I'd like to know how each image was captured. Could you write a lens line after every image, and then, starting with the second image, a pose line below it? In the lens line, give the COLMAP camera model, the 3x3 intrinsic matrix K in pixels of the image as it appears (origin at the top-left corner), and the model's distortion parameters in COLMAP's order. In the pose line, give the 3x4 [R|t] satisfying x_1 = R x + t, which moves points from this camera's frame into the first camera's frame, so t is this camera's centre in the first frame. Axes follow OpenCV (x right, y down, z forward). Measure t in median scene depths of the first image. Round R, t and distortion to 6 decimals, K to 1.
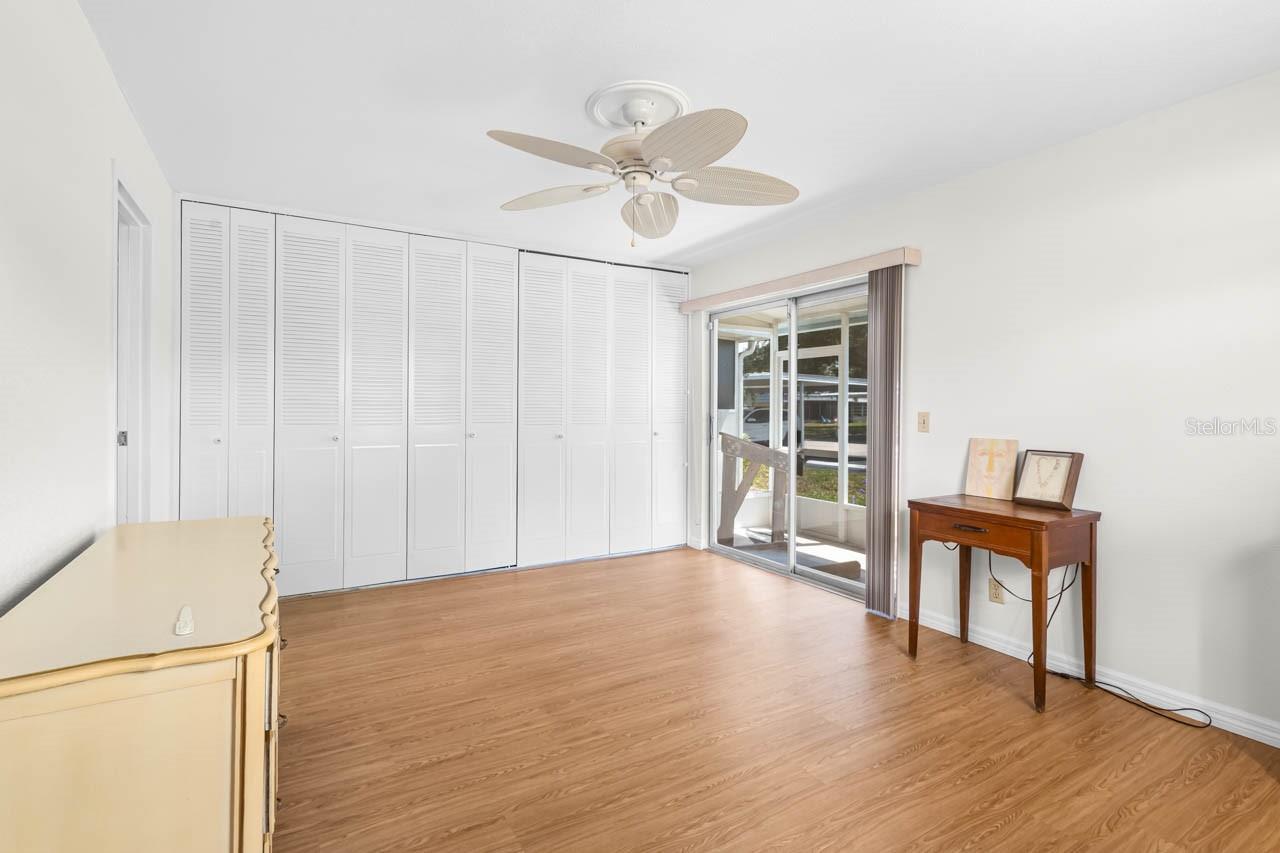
lens RADIAL K [[573.3, 0, 644.9], [0, 573.3, 407.2], [0, 0, 1]] dist [-0.033878, -0.000067]
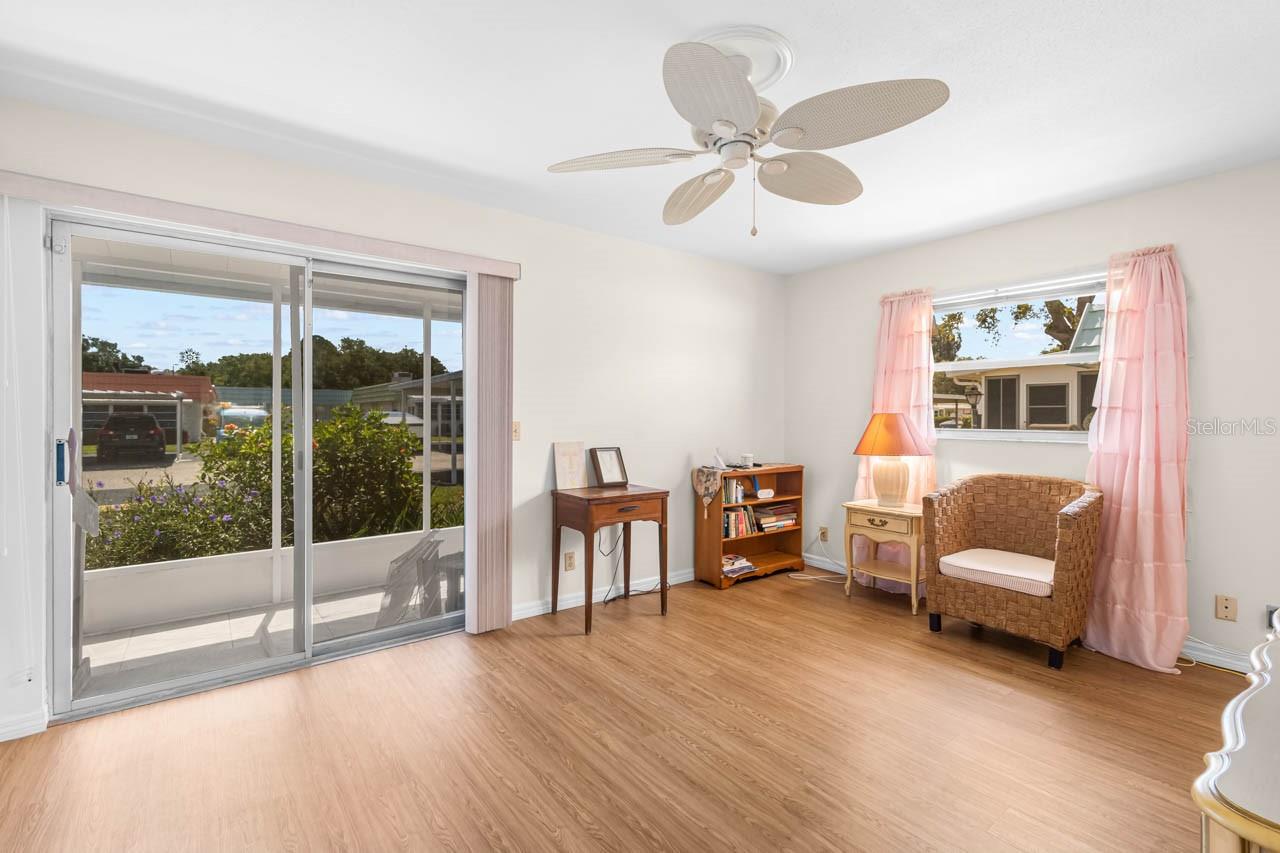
lens RADIAL K [[576.6, 0, 640.0], [0, 576.6, 426.5], [0, 0, 1]] dist [0.001500, -0.000614]
pose [[-0.092962, -0.031404, 0.995174, -0.799194], [0.000320, 0.999501, 0.031571, -0.022515], [-0.995670, 0.003253, -0.092905, 1.136570]]
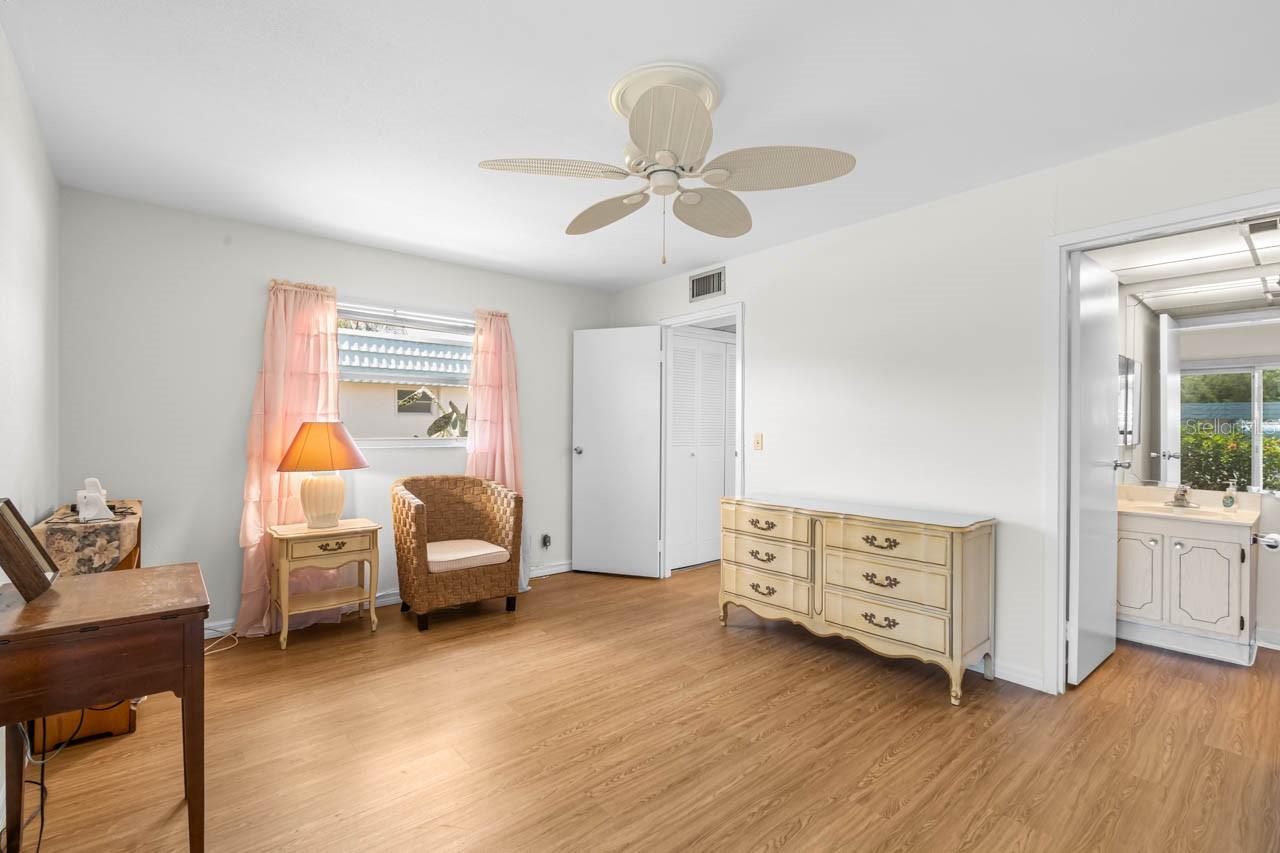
lens RADIAL K [[572.9, 0, 623.2], [0, 572.9, 444.3], [0, 0, 1]] dist [0.000797, -0.000222]
pose [[-0.990626, -0.016519, -0.135602, 0.164518], [-0.020724, 0.999345, 0.029661, -0.011363], [0.135024, 0.032194, -0.990319, 1.771575]]
